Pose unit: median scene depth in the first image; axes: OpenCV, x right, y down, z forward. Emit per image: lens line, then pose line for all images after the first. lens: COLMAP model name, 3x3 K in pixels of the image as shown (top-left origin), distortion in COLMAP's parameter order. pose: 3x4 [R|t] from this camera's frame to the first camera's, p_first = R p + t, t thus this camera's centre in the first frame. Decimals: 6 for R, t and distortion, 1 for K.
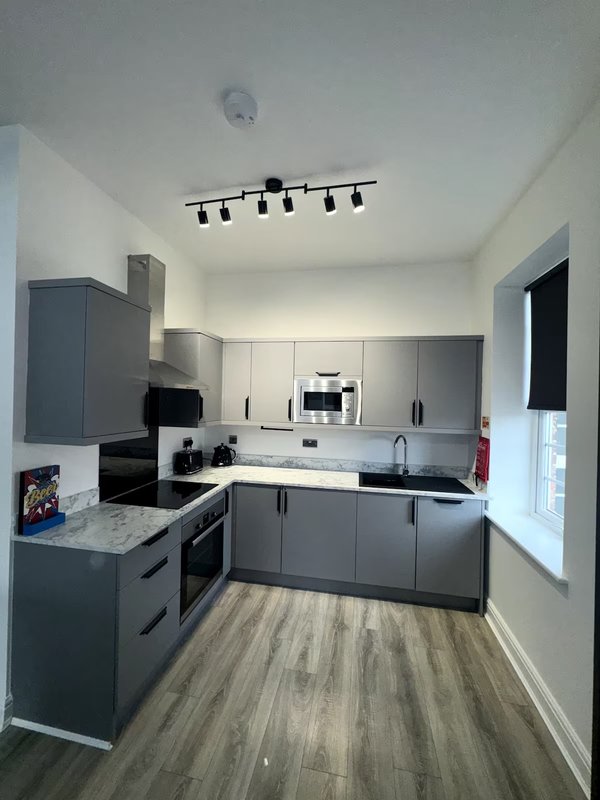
lens RADIAL K [[318.4, 0, 300.9], [0, 318.4, 398.1], [0, 0, 1]] dist [-0.001482, -0.000272]
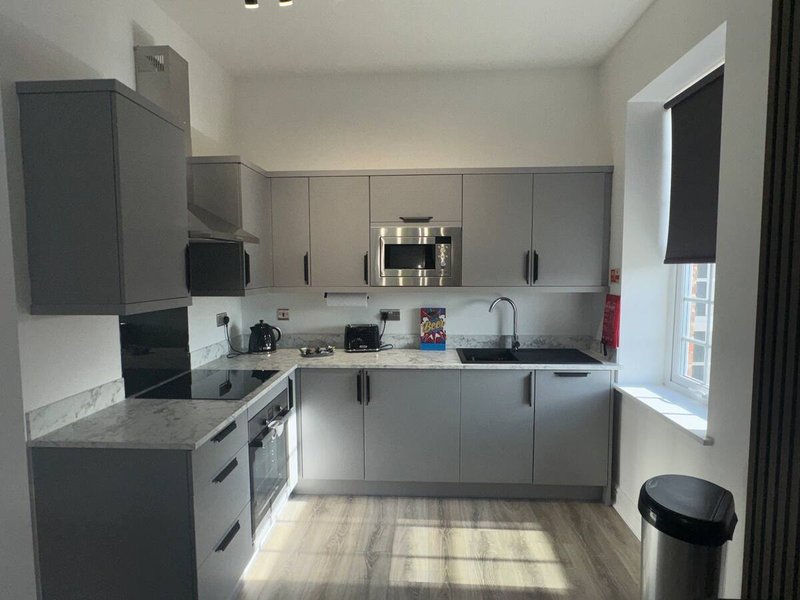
lens RADIAL K [[457.6, 0, 396.7], [0, 457.6, 301.2], [0, 0, 1]] dist [0.001735, -0.000792]
pose [[0.991570, -0.037216, 0.124115, -0.113900], [0.027161, 0.996284, 0.081740, 0.030087], [-0.126696, -0.077679, 0.988895, -0.081189]]
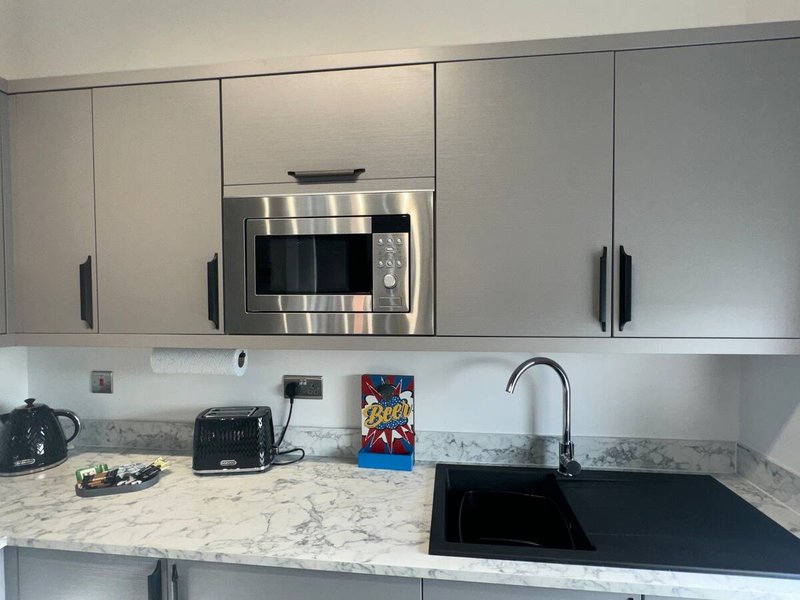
lens RADIAL K [[431.7, 0, 400.0], [0, 431.7, 300.0], [0, 0, 1]] dist [-0.003554, -0.001342]
pose [[0.997612, -0.030884, 0.061777, 0.144434], [0.029183, 0.999175, 0.028252, 0.041743], [-0.062599, -0.026382, 0.997690, 0.644313]]
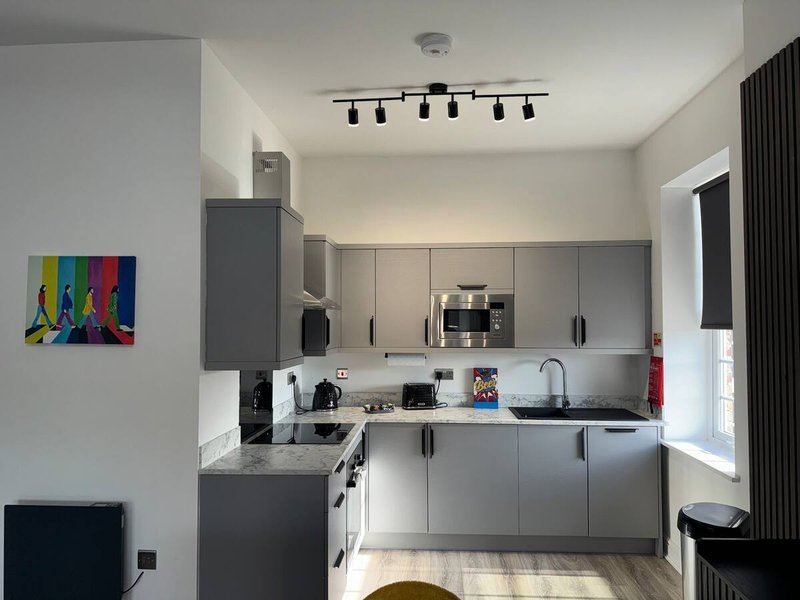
lens RADIAL K [[556.3, 0, 401.5], [0, 556.3, 302.9], [0, 0, 1]] dist [0.143231, -0.237462]
pose [[0.991634, -0.020399, 0.127458, -0.321250], [0.023849, 0.999388, -0.025602, -0.001673], [-0.126858, 0.028427, 0.991514, -0.471459]]
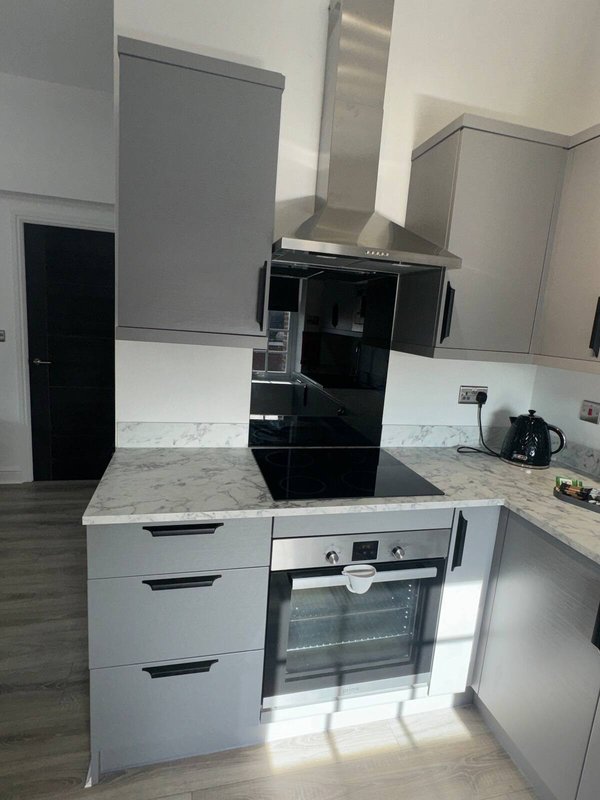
lens RADIAL K [[431.7, 0, 298.7], [0, 431.7, 396.9], [0, 0, 1]] dist [-0.003554, -0.001342]
pose [[0.418318, 0.167950, -0.892638, 0.154048], [-0.059426, 0.985711, 0.157612, 0.065810], [0.906355, -0.012886, 0.422321, 0.591808]]
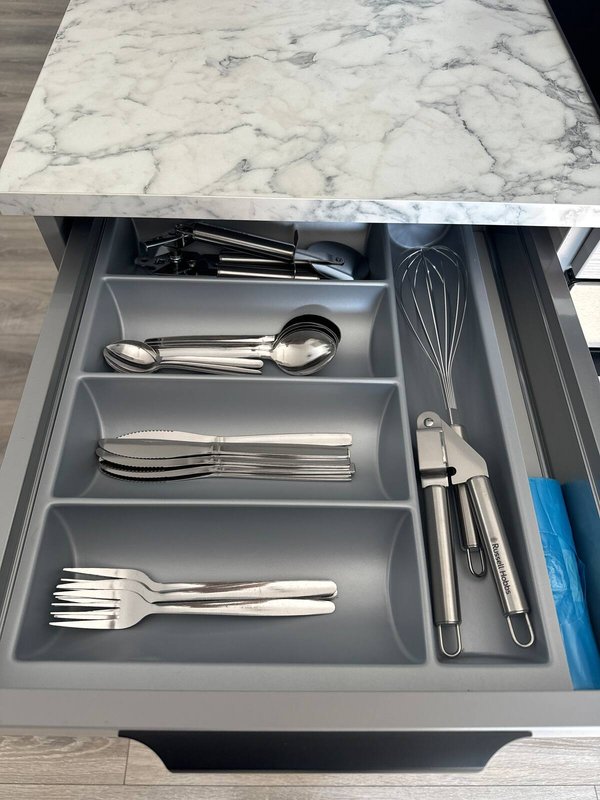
lens RADIAL K [[322.8, 0, 295.9], [0, 322.8, 399.1], [0, 0, 1]] dist [-0.009164, -0.000161]
pose [[0.189937, 0.908568, -0.372060, -0.209832], [-0.015386, 0.381666, 0.924172, 0.205170], [0.981676, -0.169810, 0.086472, 0.650645]]
